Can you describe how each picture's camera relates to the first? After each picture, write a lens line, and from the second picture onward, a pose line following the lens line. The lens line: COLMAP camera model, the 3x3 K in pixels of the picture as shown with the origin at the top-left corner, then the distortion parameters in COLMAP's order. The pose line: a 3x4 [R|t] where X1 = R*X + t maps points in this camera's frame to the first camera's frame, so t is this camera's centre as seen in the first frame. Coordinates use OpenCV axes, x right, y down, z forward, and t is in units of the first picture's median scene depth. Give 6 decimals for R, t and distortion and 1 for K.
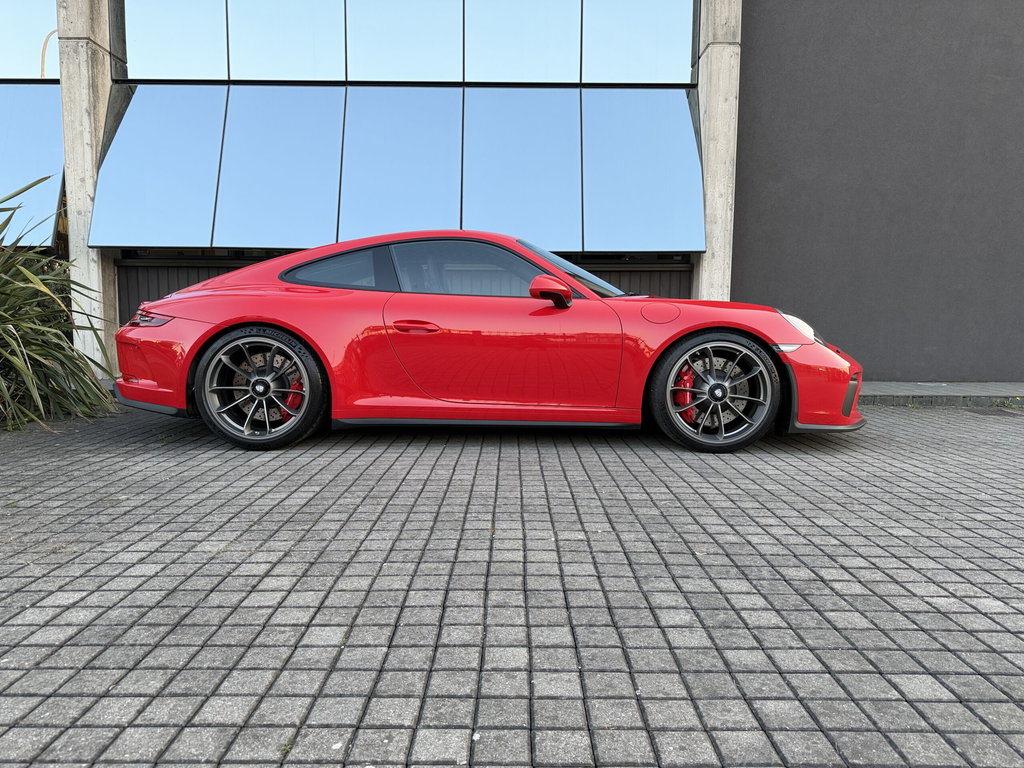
lens RADIAL K [[719.3, 0, 508.2], [0, 719.3, 381.5], [0, 0, 1]] dist [0.008380, -0.003591]
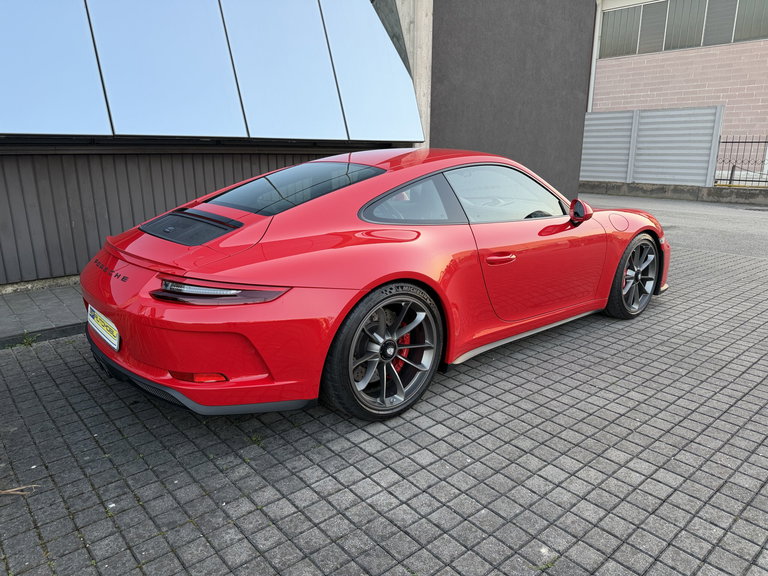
lens RADIAL K [[539.7, 0, 384.0], [0, 539.7, 288.0], [0, 0, 1]] dist [0.002990, -0.000556]
pose [[0.751004, -0.169346, 0.638213, -1.298506], [0.059950, 0.980048, 0.189505, -0.326160], [-0.657571, -0.104058, 0.746172, 0.899688]]
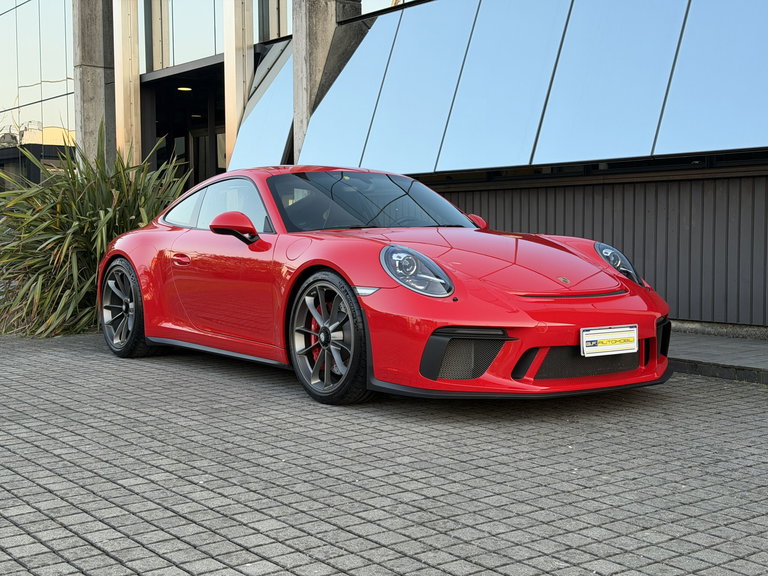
lens RADIAL K [[1062.3, 0, 384.0], [0, 1062.3, 288.0], [0, 0, 1]] dist [0.075756, 0.014717]
pose [[0.599858, 0.032364, -0.799452, 2.337796], [-0.067278, 0.997683, -0.010093, -0.061049], [0.797273, 0.059839, 0.600646, 0.435384]]
